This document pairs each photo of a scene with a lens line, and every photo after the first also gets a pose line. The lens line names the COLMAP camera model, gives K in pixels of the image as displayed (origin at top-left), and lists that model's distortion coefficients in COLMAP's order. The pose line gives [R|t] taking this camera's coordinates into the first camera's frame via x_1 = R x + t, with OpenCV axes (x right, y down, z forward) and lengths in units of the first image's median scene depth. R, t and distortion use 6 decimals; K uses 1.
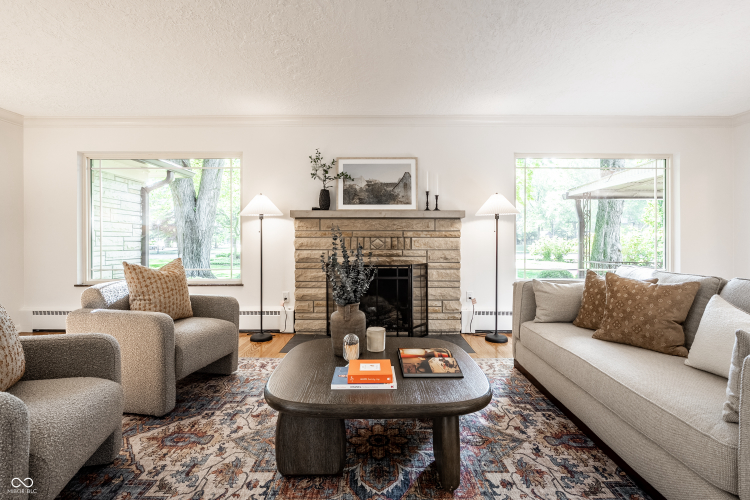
lens RADIAL K [[371.1, 0, 374.8], [0, 371.1, 241.3], [0, 0, 1]] dist [-0.000057, 0.000034]
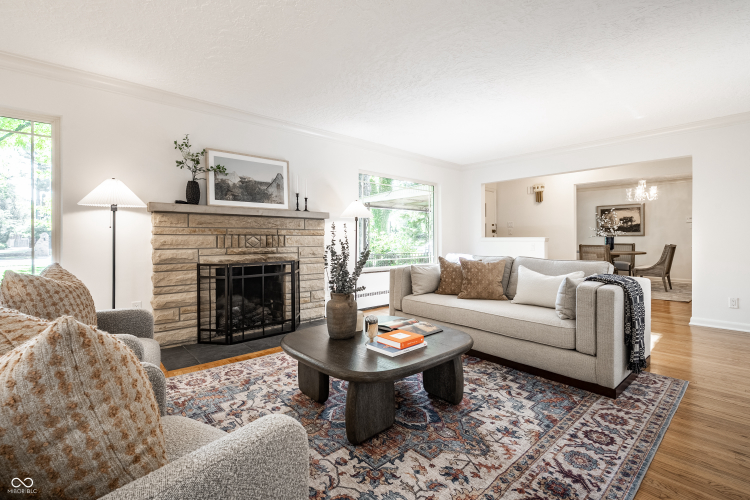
lens RADIAL K [[348.1, 0, 392.2], [0, 348.1, 239.2], [0, 0, 1]] dist [-0.000684, -0.000163]
pose [[0.722412, -0.003106, 0.691456, -0.370181], [0.004654, 0.999989, -0.000371, 0.002683], [-0.691448, 0.003486, 0.722418, 0.064578]]
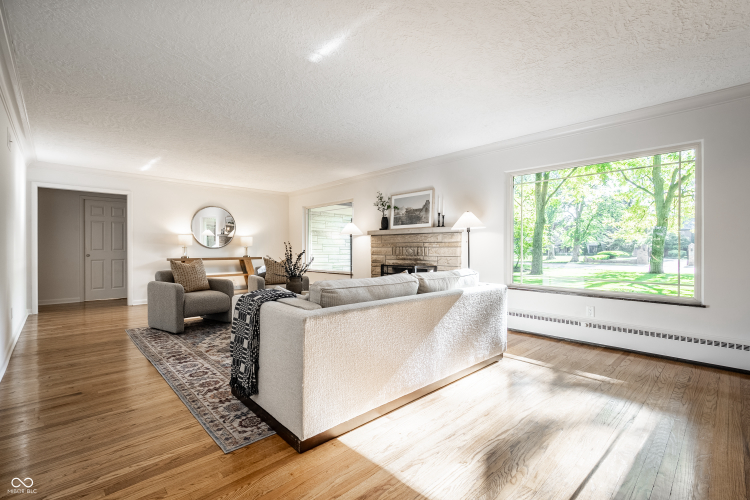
lens RADIAL K [[335.8, 0, 375.0], [0, 335.8, 250.0], [0, 0, 1]] dist [-0.002075, -0.000598]
pose [[0.690633, 0.004099, -0.723194, 0.868311], [-0.005312, 0.999986, 0.000595, 0.000710], [0.723186, 0.003431, 0.690645, -0.009646]]
